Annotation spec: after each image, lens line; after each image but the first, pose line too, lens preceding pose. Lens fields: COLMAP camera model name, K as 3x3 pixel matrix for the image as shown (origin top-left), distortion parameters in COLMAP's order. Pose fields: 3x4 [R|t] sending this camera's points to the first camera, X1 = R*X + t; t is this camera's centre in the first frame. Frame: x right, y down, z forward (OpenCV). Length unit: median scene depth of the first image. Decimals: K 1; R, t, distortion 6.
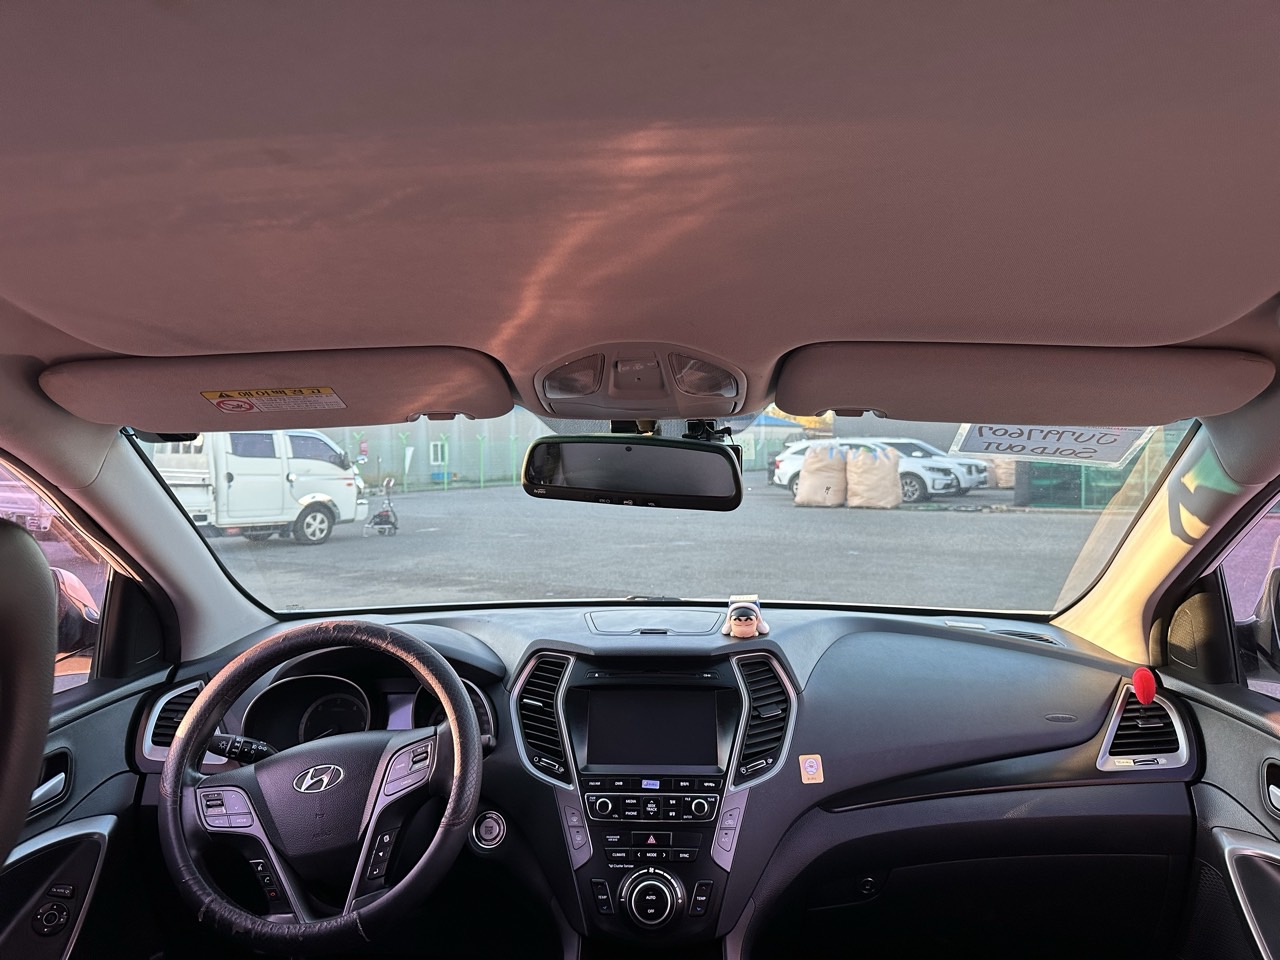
lens RADIAL K [[894.6, 0, 636.0], [0, 894.6, 483.5], [0, 0, 1]] dist [0.064987, -0.093582]
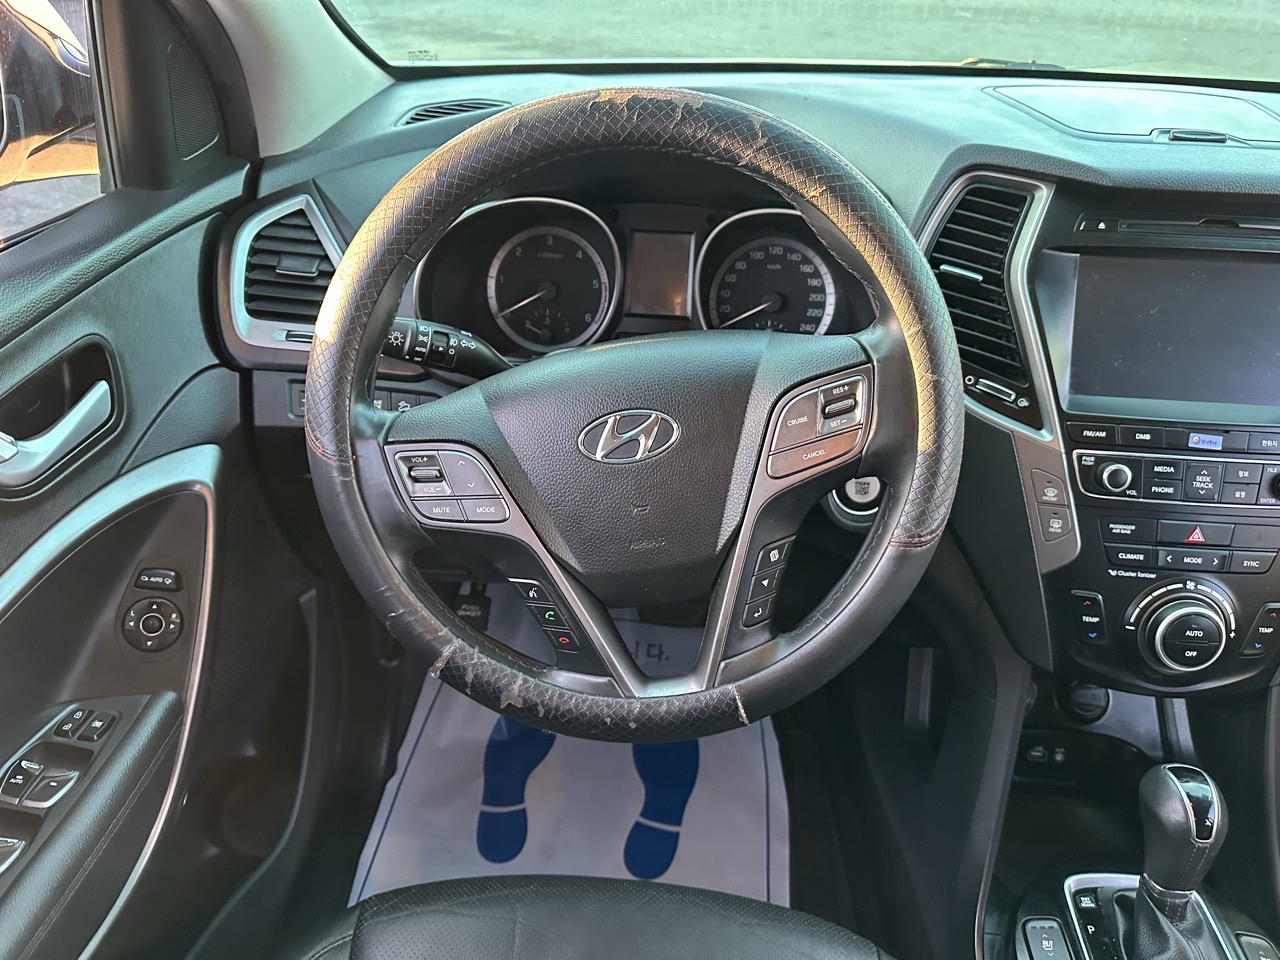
lens RADIAL K [[894.6, 0, 636.0], [0, 894.6, 483.5], [0, 0, 1]] dist [0.064987, -0.093582]
pose [[0.999111, 0.039954, -0.013422, -0.303615], [-0.026691, 0.846226, 0.532155, 0.079310], [0.032619, -0.531324, 0.846541, 0.513515]]
